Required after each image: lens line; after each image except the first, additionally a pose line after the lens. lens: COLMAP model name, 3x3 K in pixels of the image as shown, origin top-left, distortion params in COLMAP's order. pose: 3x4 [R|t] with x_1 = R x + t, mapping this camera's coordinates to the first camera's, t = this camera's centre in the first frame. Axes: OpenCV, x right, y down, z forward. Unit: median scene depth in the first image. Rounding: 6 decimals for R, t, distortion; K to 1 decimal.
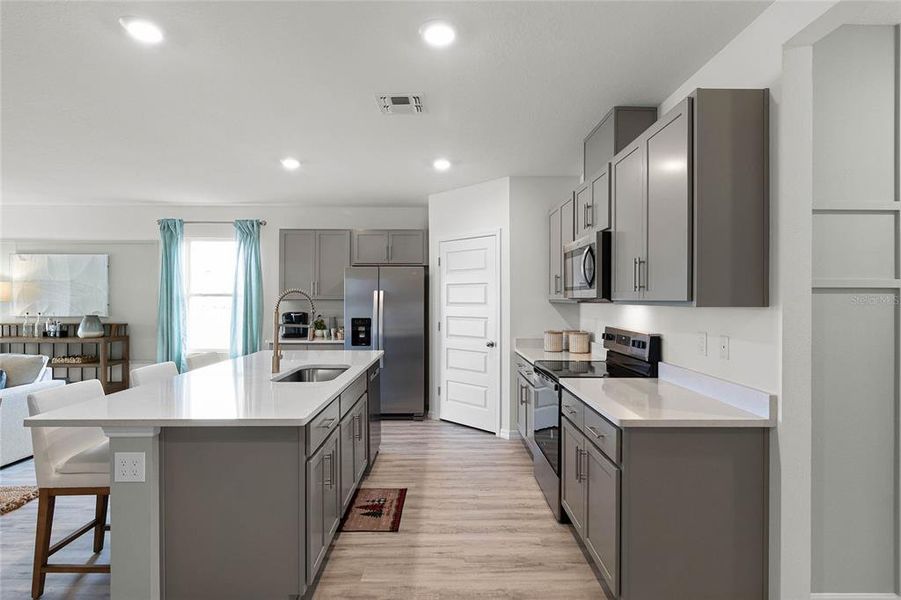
lens RADIAL K [[459.7, 0, 450.5], [0, 459.7, 300.0], [0, 0, 1]] dist [0.002586, 0.000567]
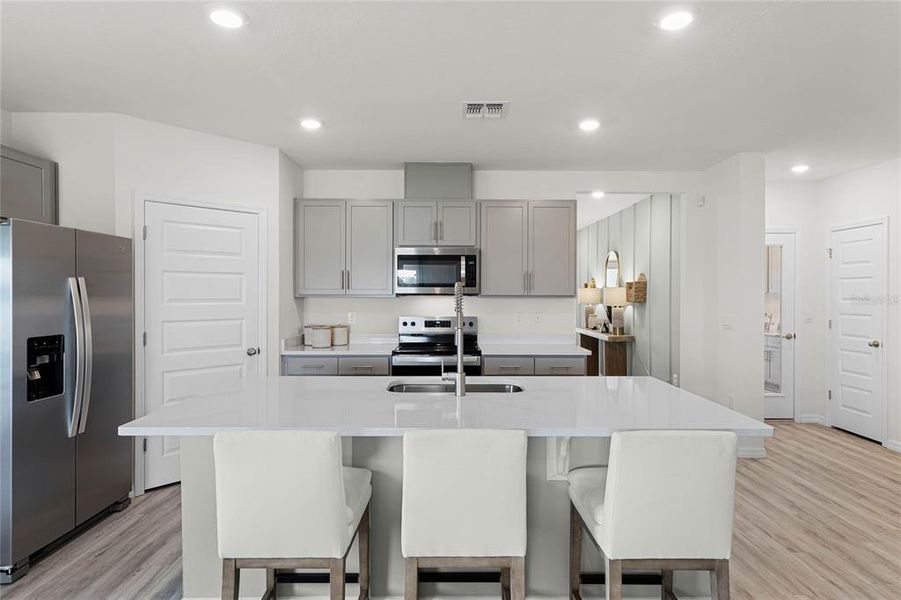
lens RADIAL K [[486.1, 0, 447.1], [0, 486.1, 294.6], [0, 0, 1]] dist [0.000940, -0.000503]
pose [[0.007507, -0.004332, 0.999962, -0.661622], [0.000827, 0.999990, 0.004326, -0.002958], [-0.999971, 0.000794, 0.007511, 0.598734]]
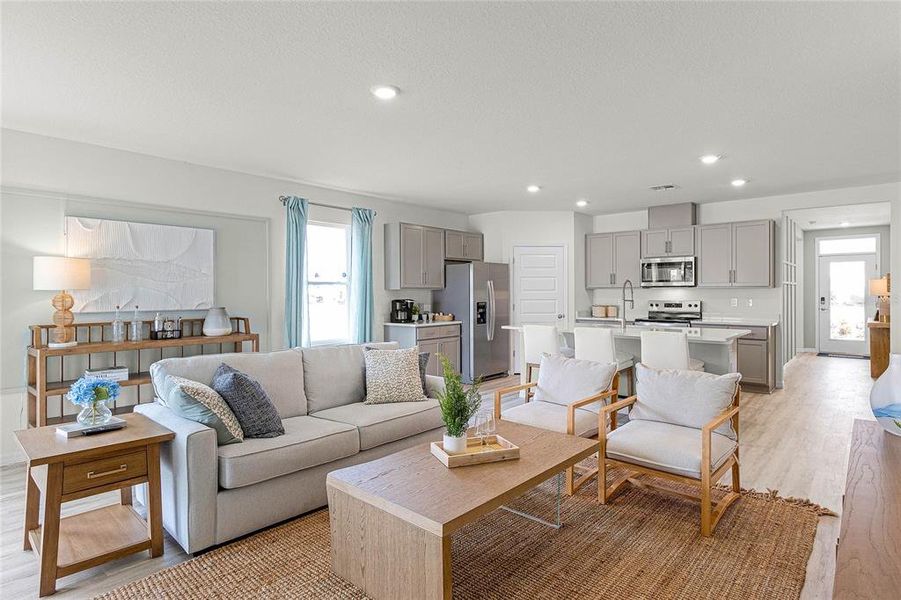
lens RADIAL K [[486.1, 0, 447.1], [0, 486.1, 294.6], [0, 0, 1]] dist [0.000940, -0.000503]
pose [[0.670852, -0.009182, 0.741535, -1.240384], [0.006769, 0.999958, 0.006258, 0.010249], [-0.741561, 0.000822, 0.670885, 0.171418]]
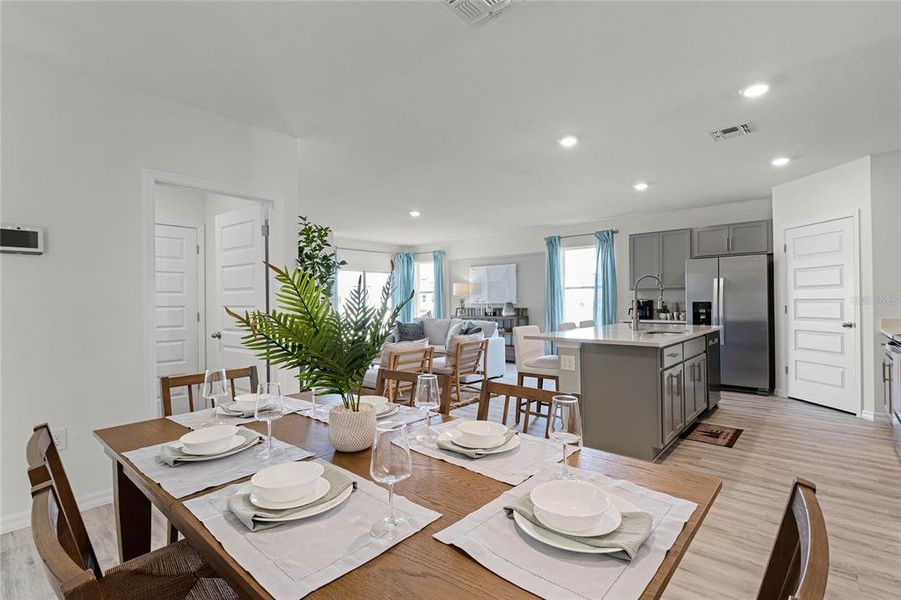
lens RADIAL K [[425.9, 0, 450.5], [0, 425.9, 300.0], [0, 0, 1]] dist [0.001929, 0.000102]
pose [[0.744046, -0.011467, -0.668030, 0.057703], [0.011548, 0.999924, -0.004303, 0.031391], [0.668029, -0.004513, 0.744122, -0.249224]]
